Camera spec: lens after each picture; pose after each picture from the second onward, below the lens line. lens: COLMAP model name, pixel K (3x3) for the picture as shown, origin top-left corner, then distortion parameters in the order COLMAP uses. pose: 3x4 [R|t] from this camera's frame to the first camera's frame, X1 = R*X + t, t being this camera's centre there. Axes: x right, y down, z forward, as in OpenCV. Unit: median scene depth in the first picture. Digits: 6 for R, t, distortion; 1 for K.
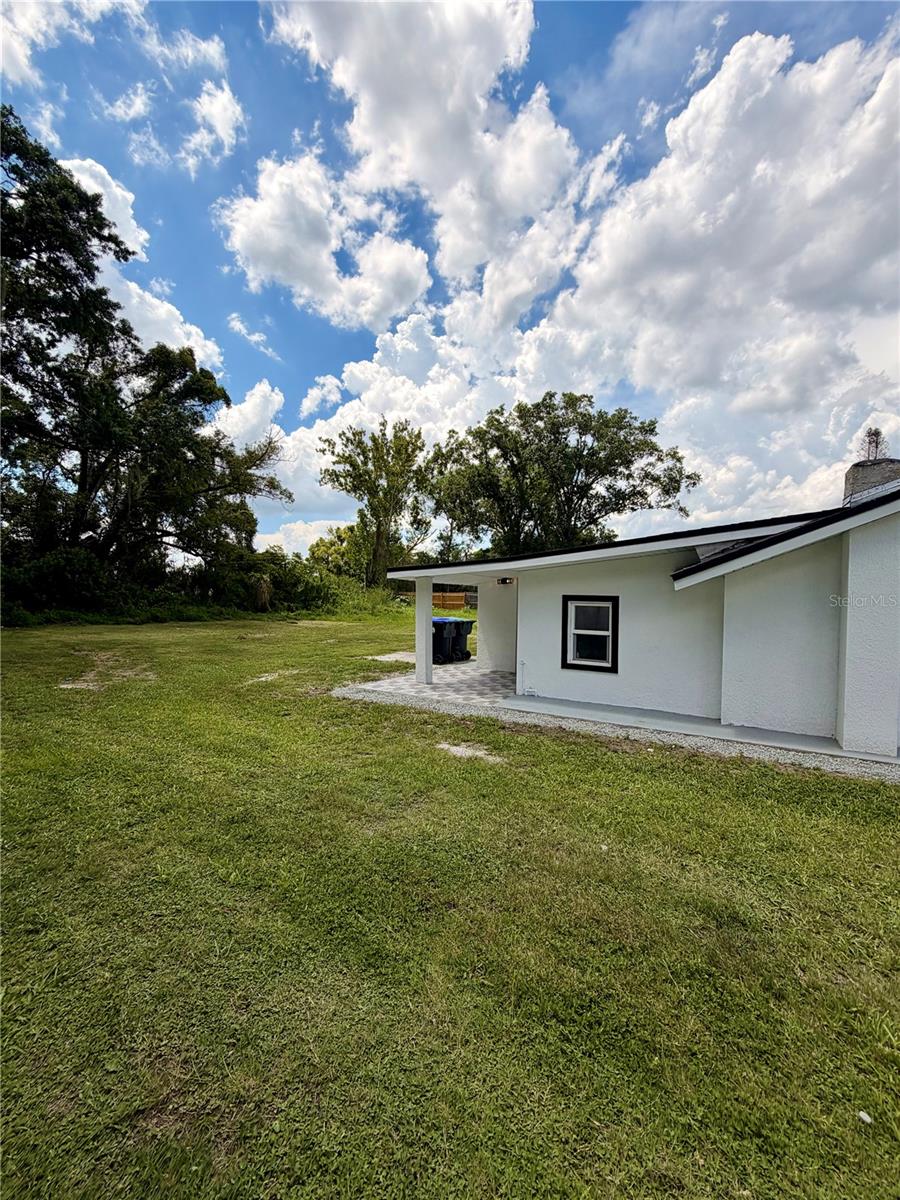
lens RADIAL K [[477.9, 0, 451.2], [0, 477.9, 598.1], [0, 0, 1]] dist [0.001070, -0.000299]
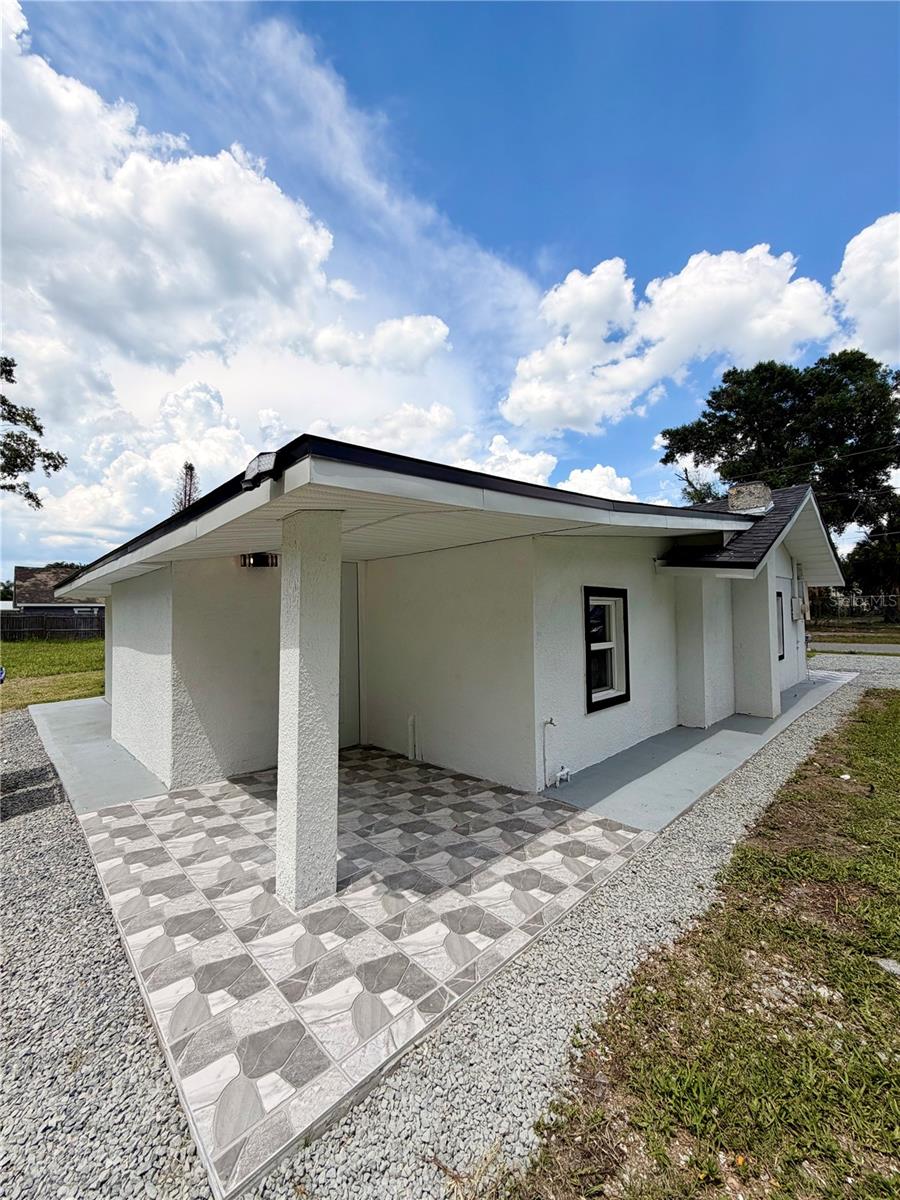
lens RADIAL K [[477.9, 0, 451.2], [0, 477.9, 598.1], [0, 0, 1]] dist [0.001070, -0.000299]
pose [[0.247884, 0.006970, 0.968765, -0.369655], [0.030063, 0.999437, -0.014883, 0.010371], [-0.968323, 0.032813, 0.247535, 1.009562]]
